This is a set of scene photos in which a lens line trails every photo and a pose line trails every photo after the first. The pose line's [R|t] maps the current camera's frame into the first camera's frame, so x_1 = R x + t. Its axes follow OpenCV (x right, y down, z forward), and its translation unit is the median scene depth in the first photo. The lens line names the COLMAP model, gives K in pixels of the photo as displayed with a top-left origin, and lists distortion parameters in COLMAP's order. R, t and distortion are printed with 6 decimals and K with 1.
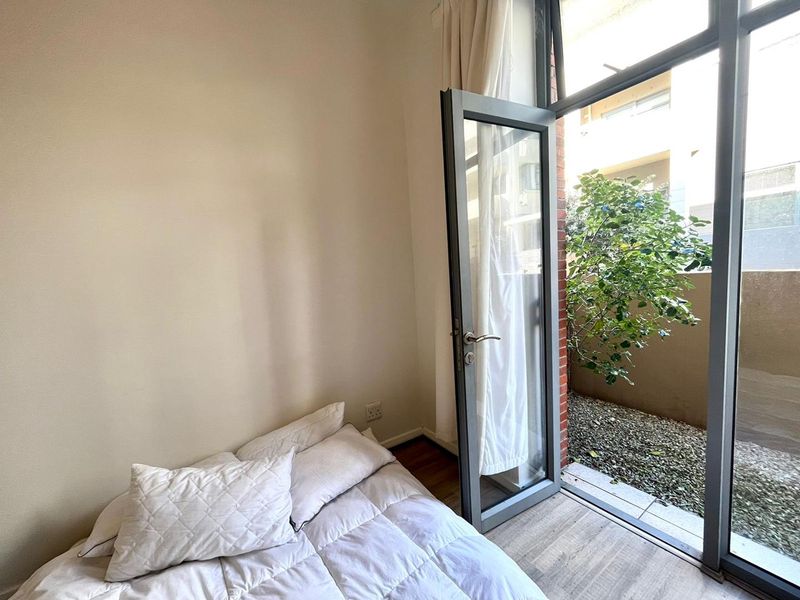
lens RADIAL K [[324.9, 0, 398.9], [0, 324.9, 299.9], [0, 0, 1]] dist [-0.002028, -0.000214]
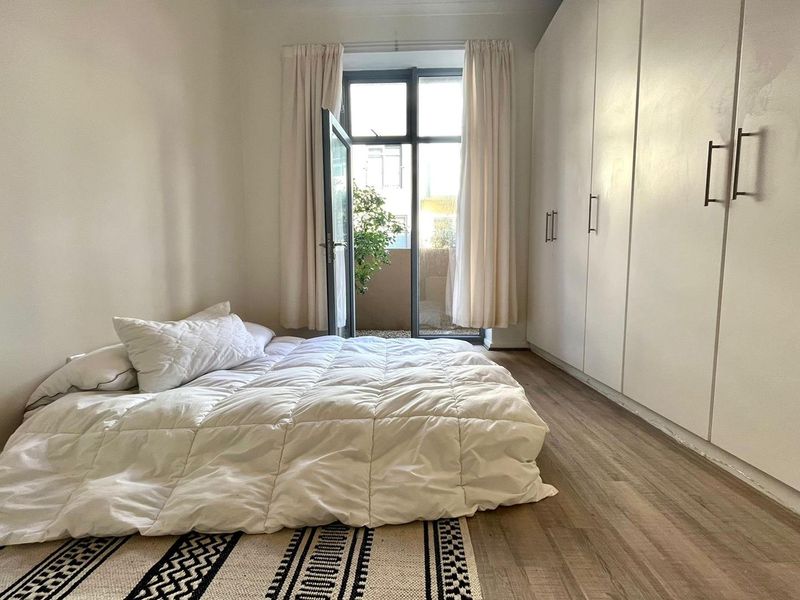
lens RADIAL K [[324.9, 0, 399.1], [0, 324.9, 300.7], [0, 0, 1]] dist [-0.002028, -0.000214]
pose [[0.567030, -0.008098, 0.823657, -1.309611], [0.053603, 0.998195, -0.027088, 0.602805], [-0.821951, 0.059510, 0.566440, -0.393650]]
